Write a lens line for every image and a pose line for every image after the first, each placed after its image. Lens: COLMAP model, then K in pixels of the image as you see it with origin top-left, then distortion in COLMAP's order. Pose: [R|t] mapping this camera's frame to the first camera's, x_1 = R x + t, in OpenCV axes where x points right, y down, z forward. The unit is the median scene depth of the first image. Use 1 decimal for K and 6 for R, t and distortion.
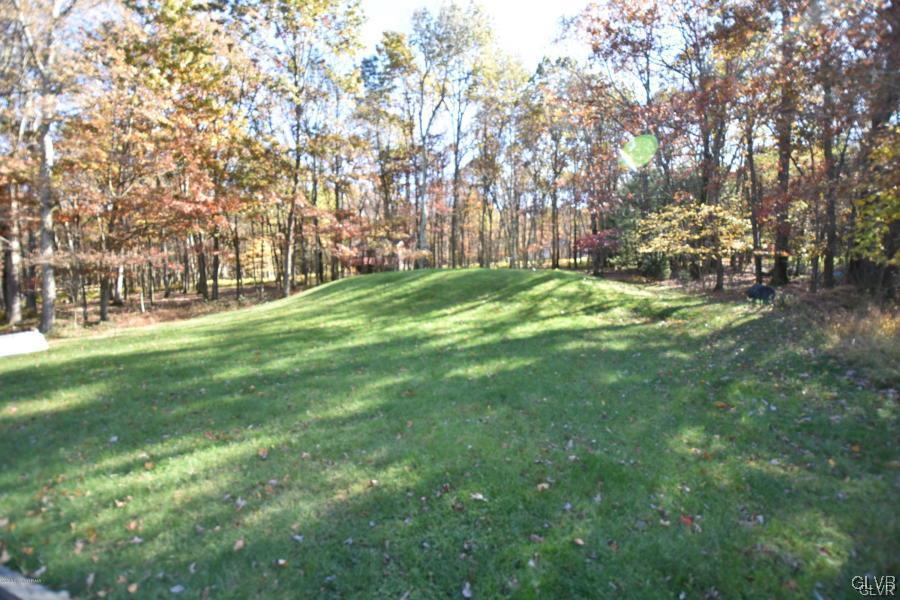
lens RADIAL K [[399.4, 0, 450.0], [0, 399.4, 300.0], [0, 0, 1]] dist [-0.028208, -0.000204]
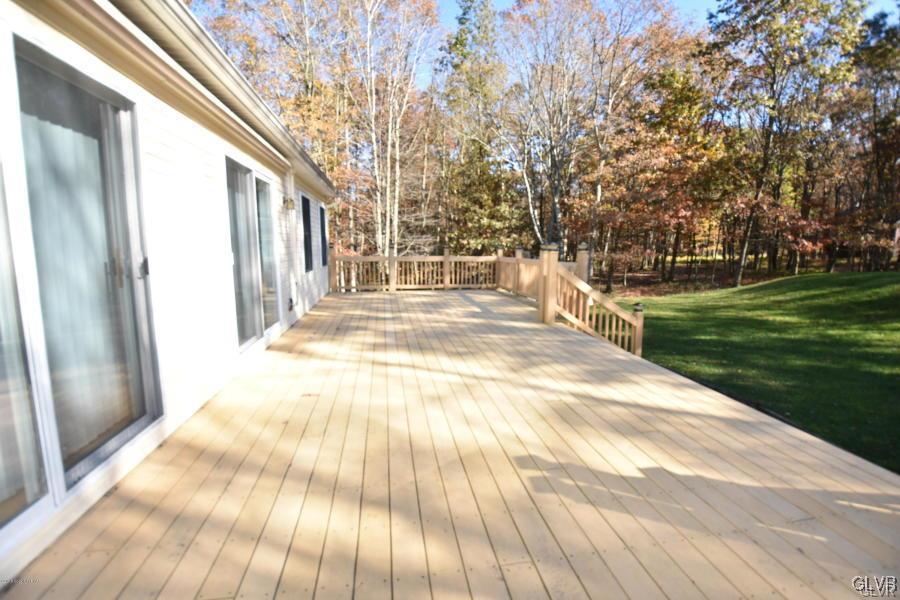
lens RADIAL K [[399.4, 0, 450.0], [0, 399.4, 300.0], [0, 0, 1]] dist [-0.028208, -0.000204]
pose [[0.539130, 0.147980, -0.829121, 0.150347], [-0.082969, 0.988987, 0.122562, -0.055876], [0.838126, 0.002715, 0.545470, -0.493741]]
